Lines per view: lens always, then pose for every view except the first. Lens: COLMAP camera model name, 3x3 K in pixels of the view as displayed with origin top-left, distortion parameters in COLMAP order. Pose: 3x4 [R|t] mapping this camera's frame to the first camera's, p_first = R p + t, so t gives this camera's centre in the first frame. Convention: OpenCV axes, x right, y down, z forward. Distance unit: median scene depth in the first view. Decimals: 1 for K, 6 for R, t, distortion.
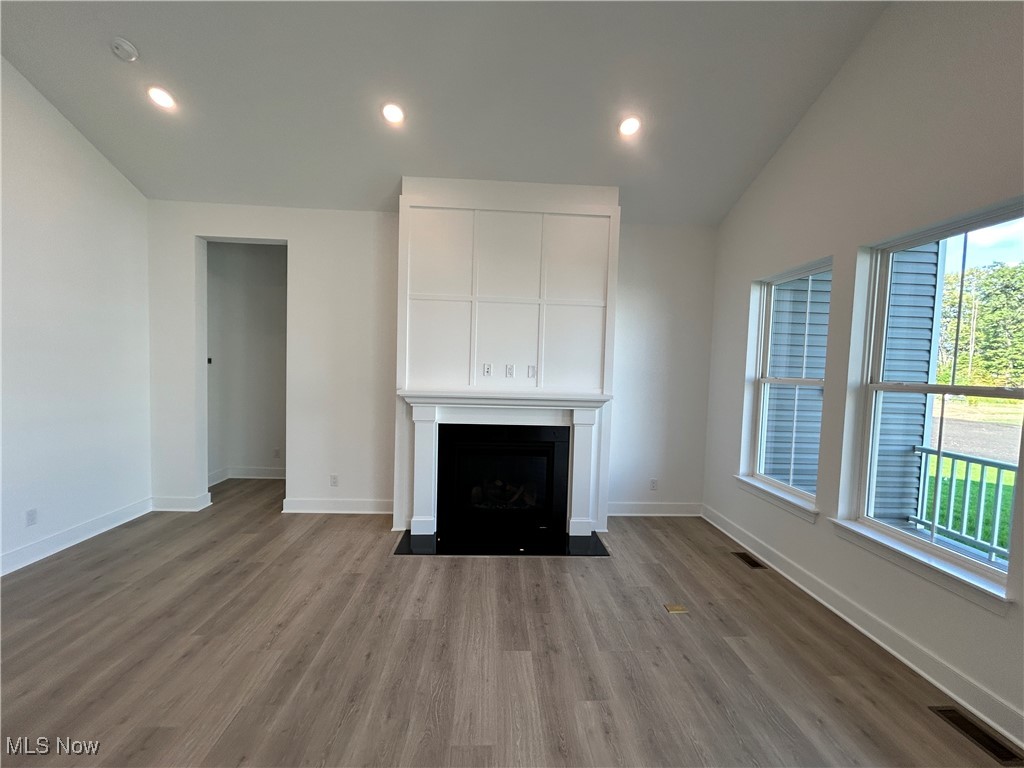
lens RADIAL K [[413.9, 0, 510.7], [0, 413.9, 385.3], [0, 0, 1]] dist [0.000136, 0.000562]
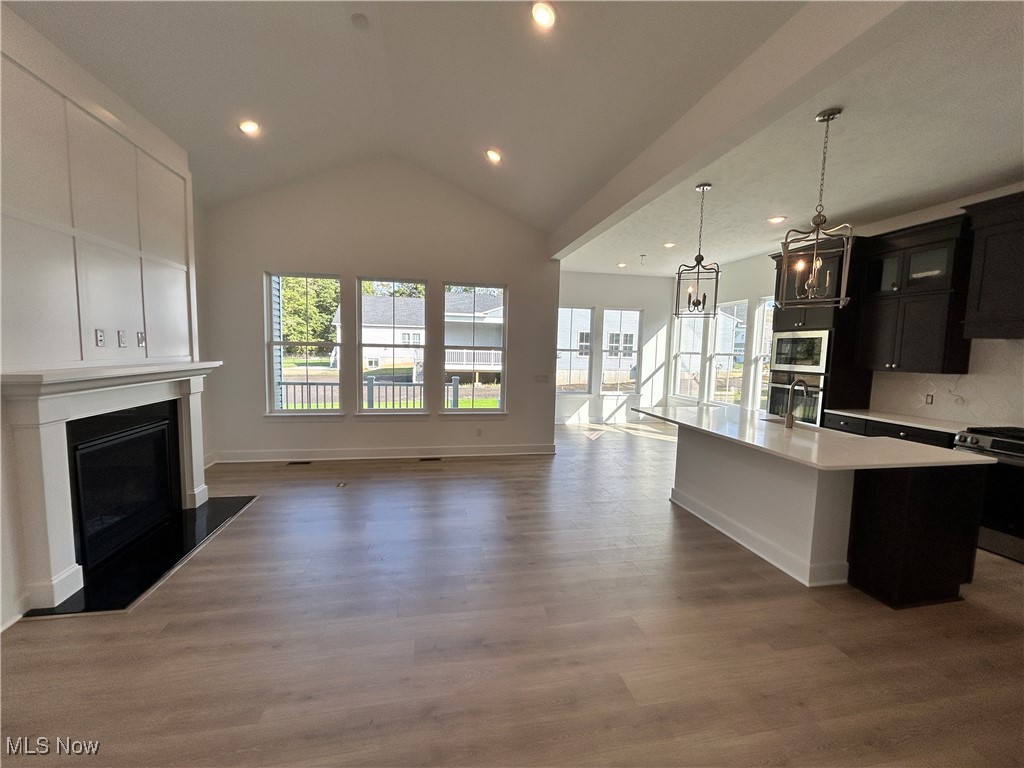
lens RADIAL K [[413.9, 0, 510.6], [0, 413.9, 384.5], [0, 0, 1]] dist [0.000136, 0.000562]
pose [[-0.146124, -0.119712, 0.981996, -0.905026], [0.020763, 0.992061, 0.124029, -0.031949], [-0.989048, 0.038513, -0.142478, 0.402242]]
